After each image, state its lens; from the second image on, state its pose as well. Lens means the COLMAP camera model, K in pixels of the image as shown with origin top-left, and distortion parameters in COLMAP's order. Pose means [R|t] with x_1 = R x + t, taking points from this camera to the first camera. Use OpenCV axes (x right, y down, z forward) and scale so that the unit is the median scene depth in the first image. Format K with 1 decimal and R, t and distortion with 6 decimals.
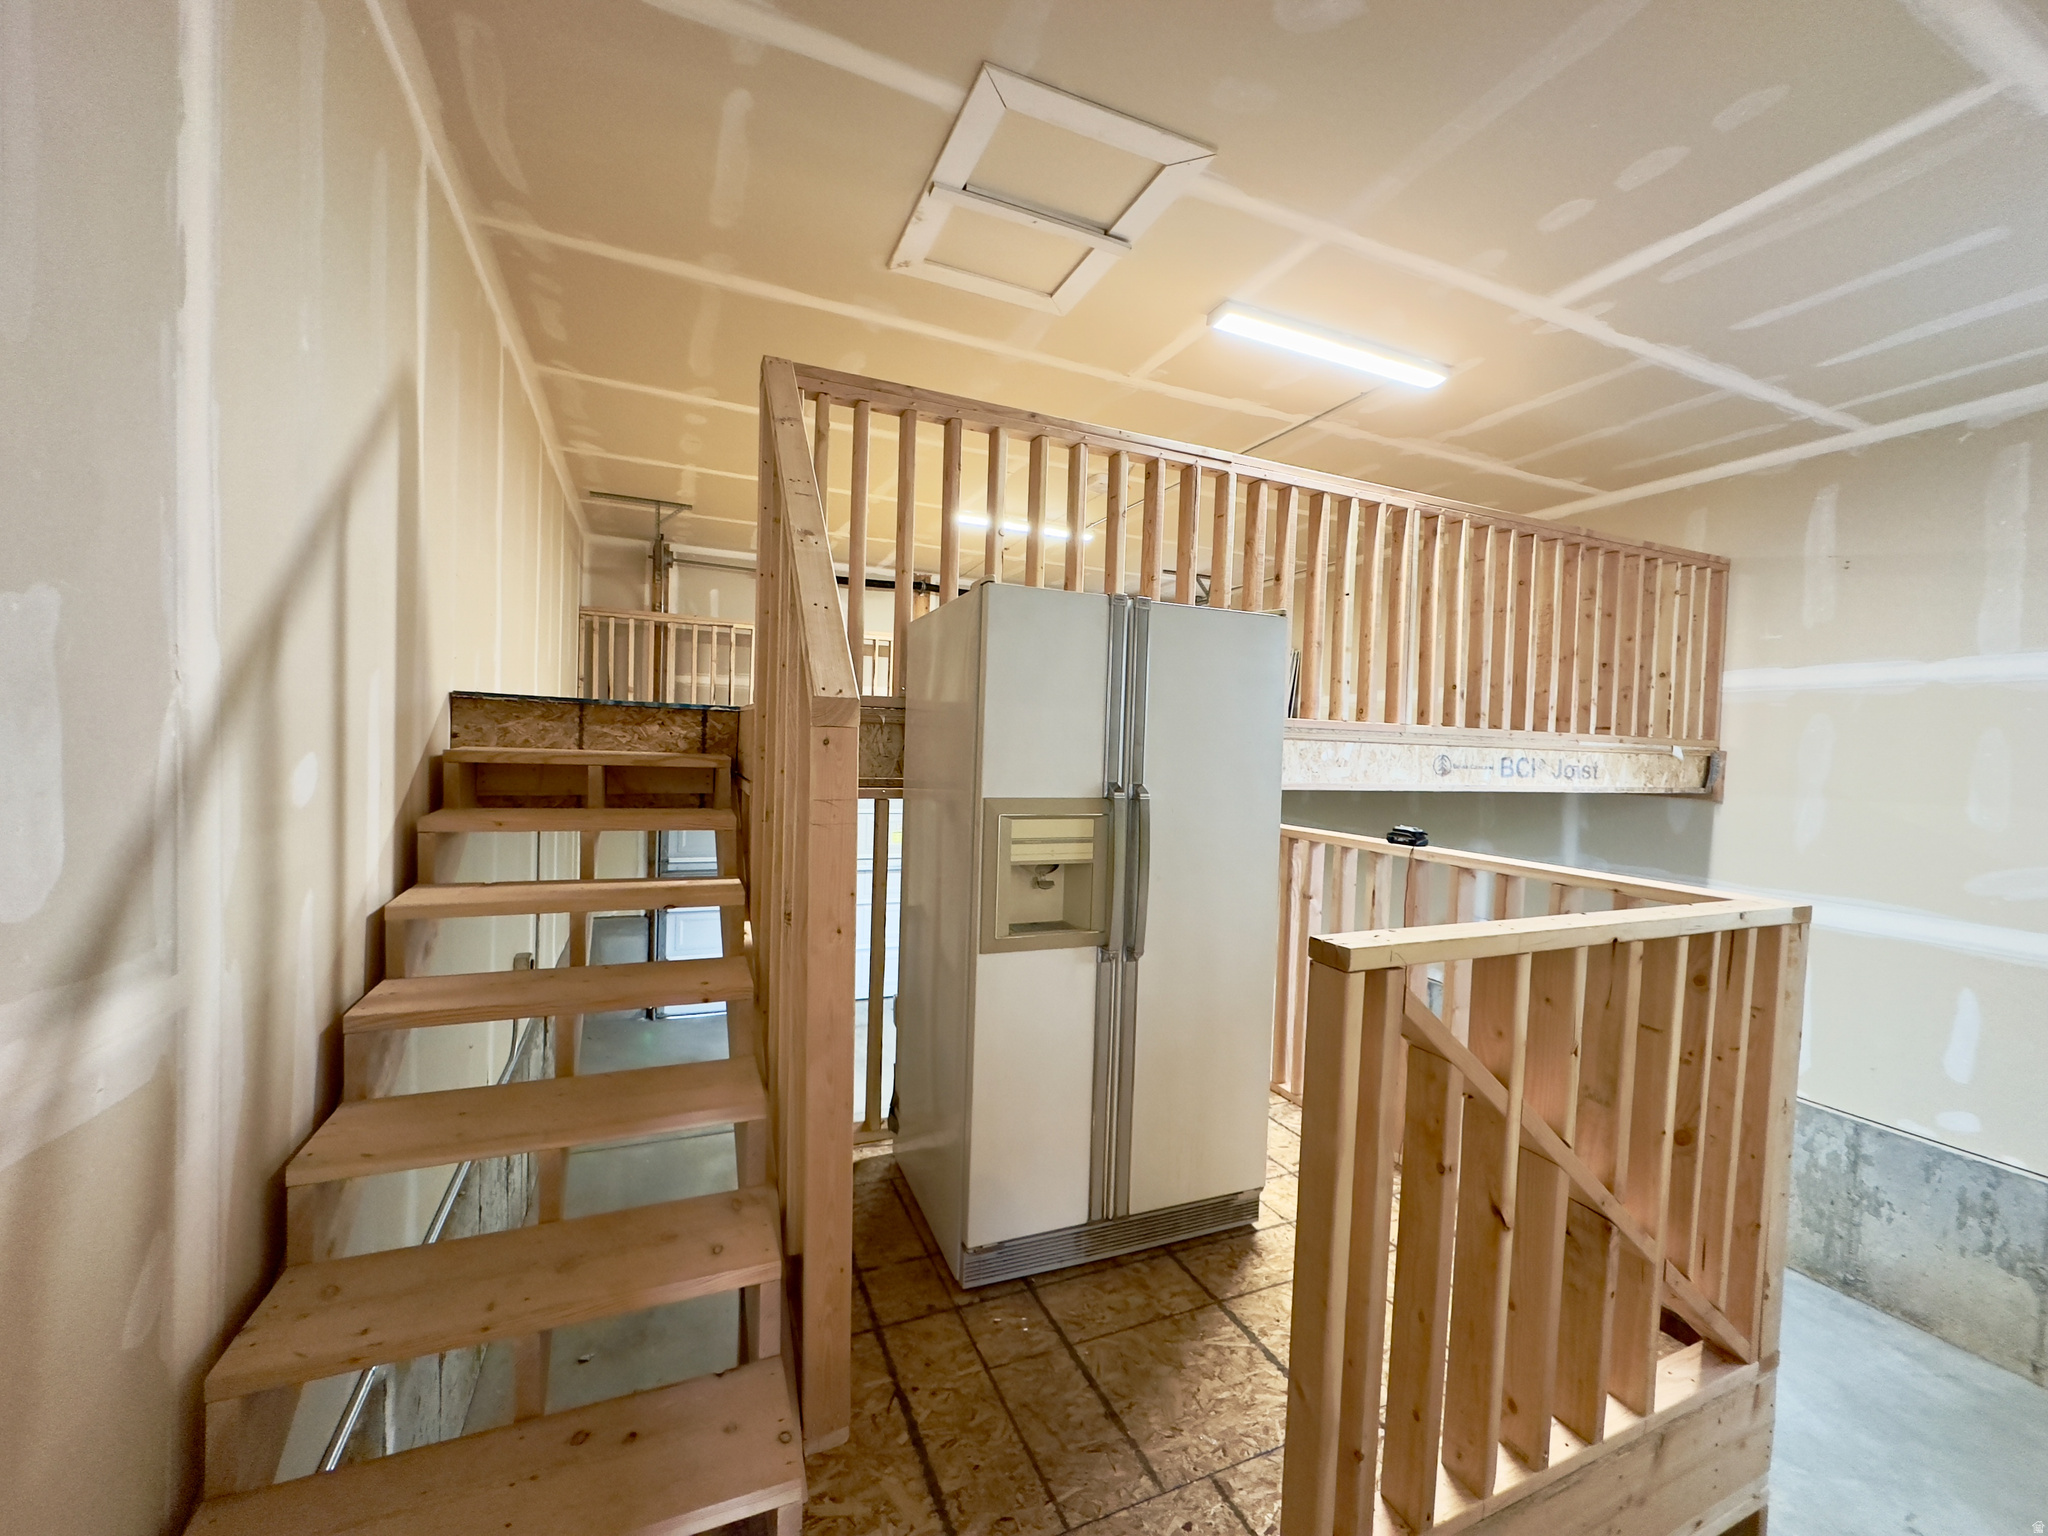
lens RADIAL K [[818.2, 0, 1026.1], [0, 818.2, 767.2], [0, 0, 1]] dist [-0.002707, 0.000863]
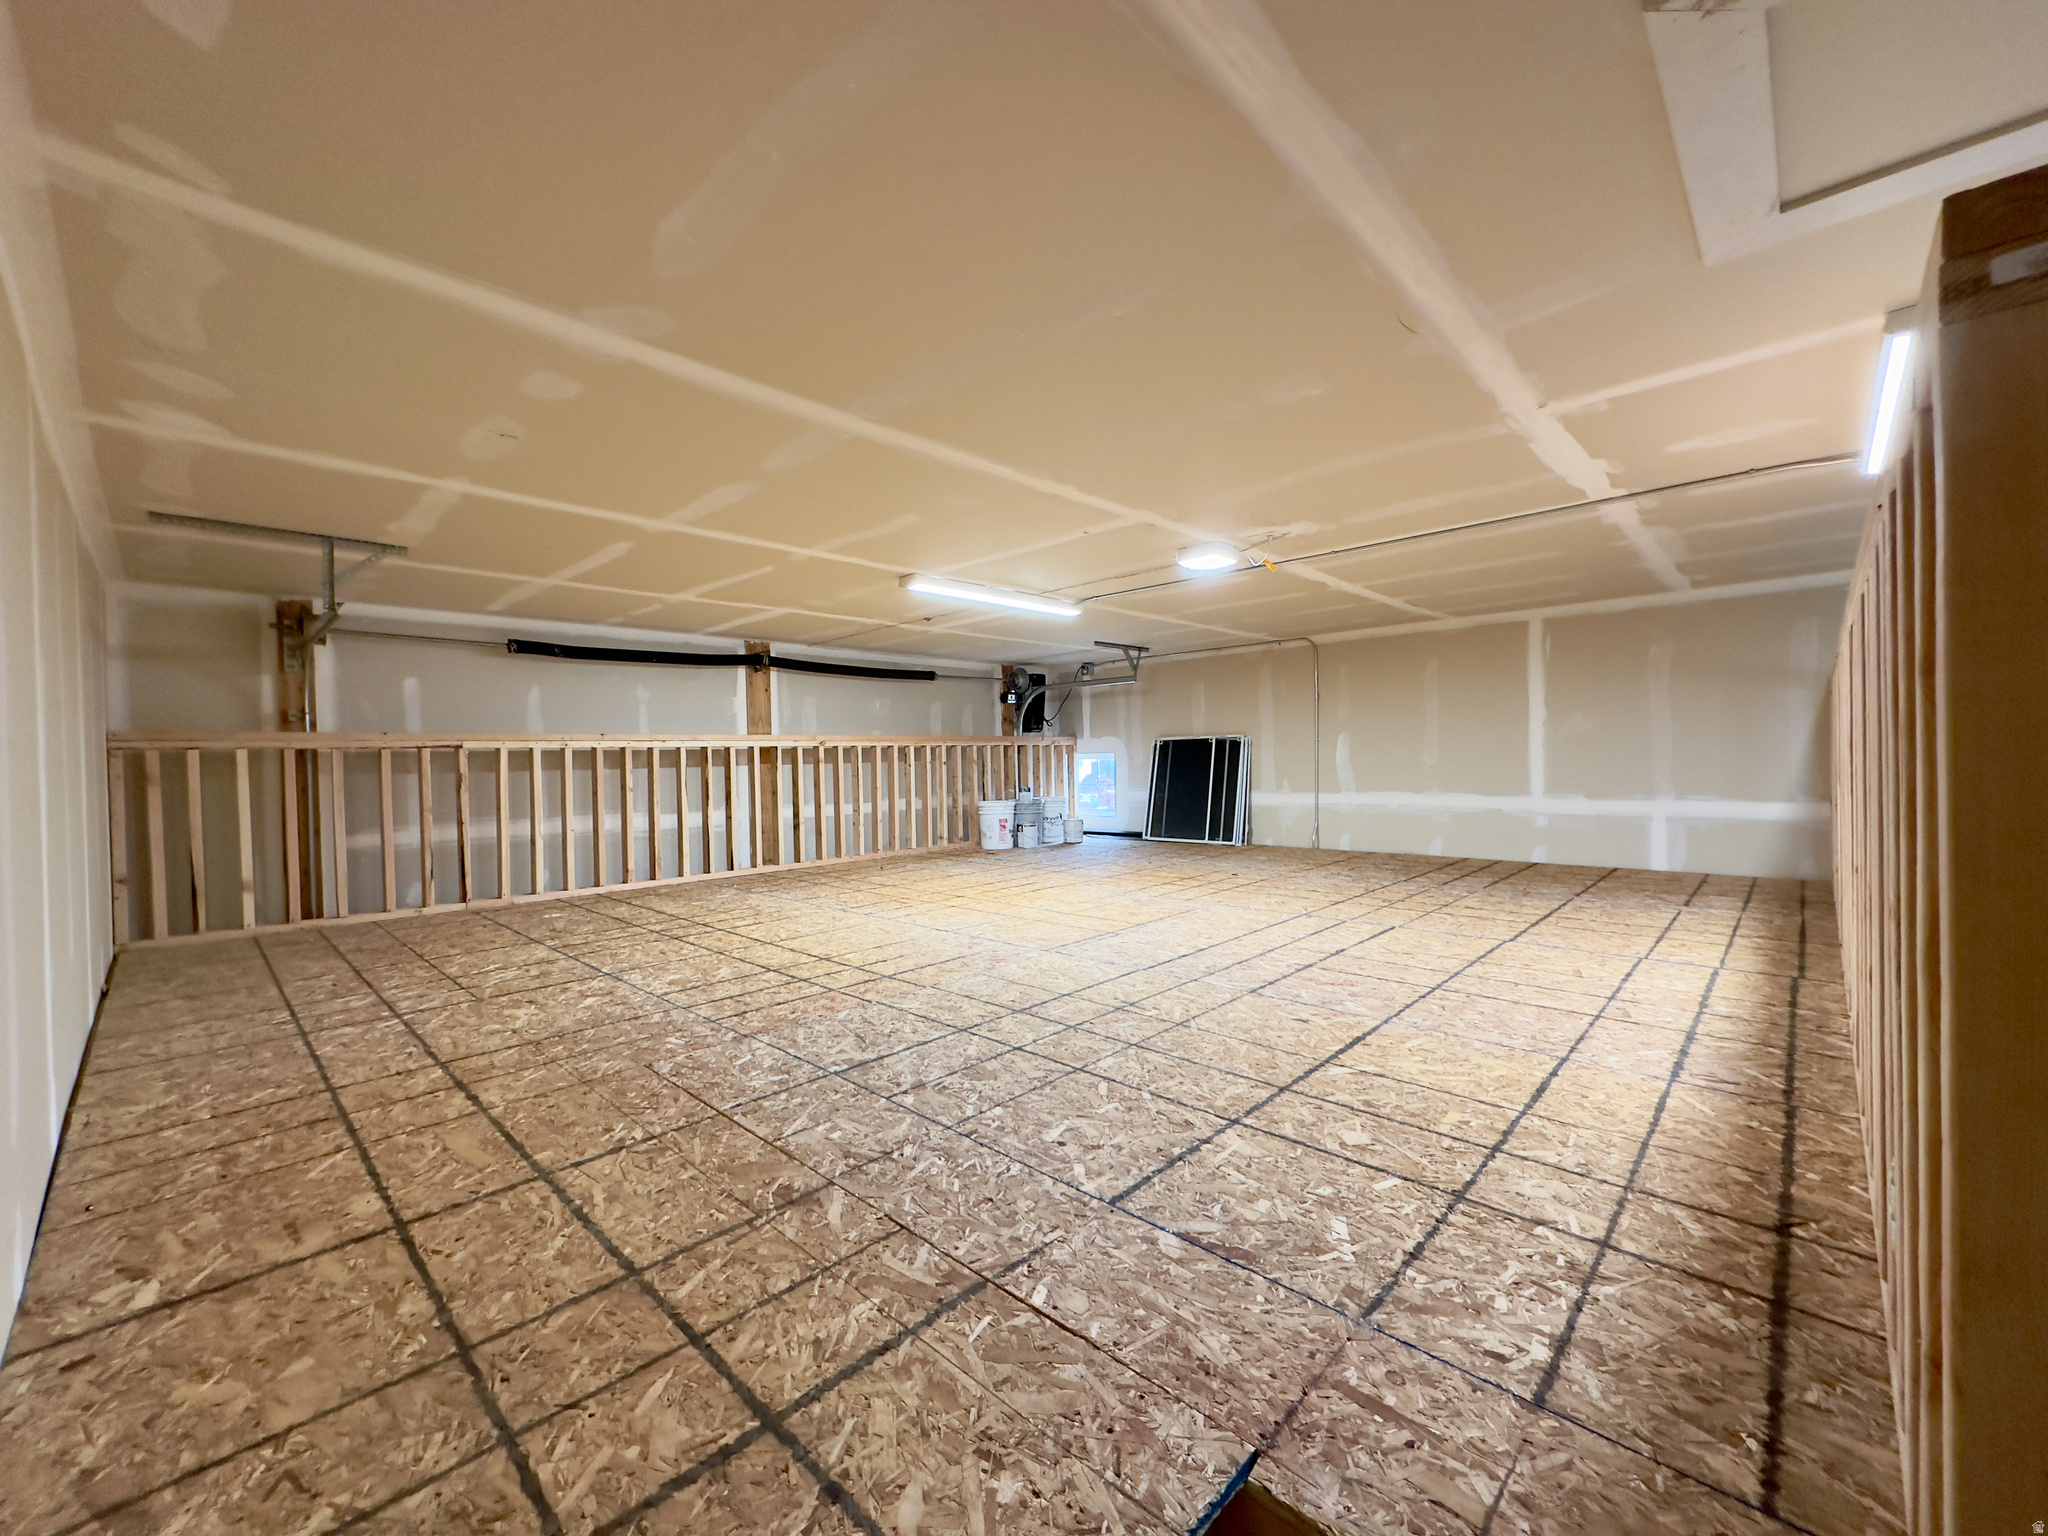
lens RADIAL K [[818.2, 0, 1026.1], [0, 818.2, 767.2], [0, 0, 1]] dist [-0.002707, 0.000863]
pose [[0.924904, -0.058689, 0.375645, -0.291847], [0.064879, 0.997886, -0.003838, -0.181178], [-0.374625, 0.027922, 0.926756, 0.447104]]
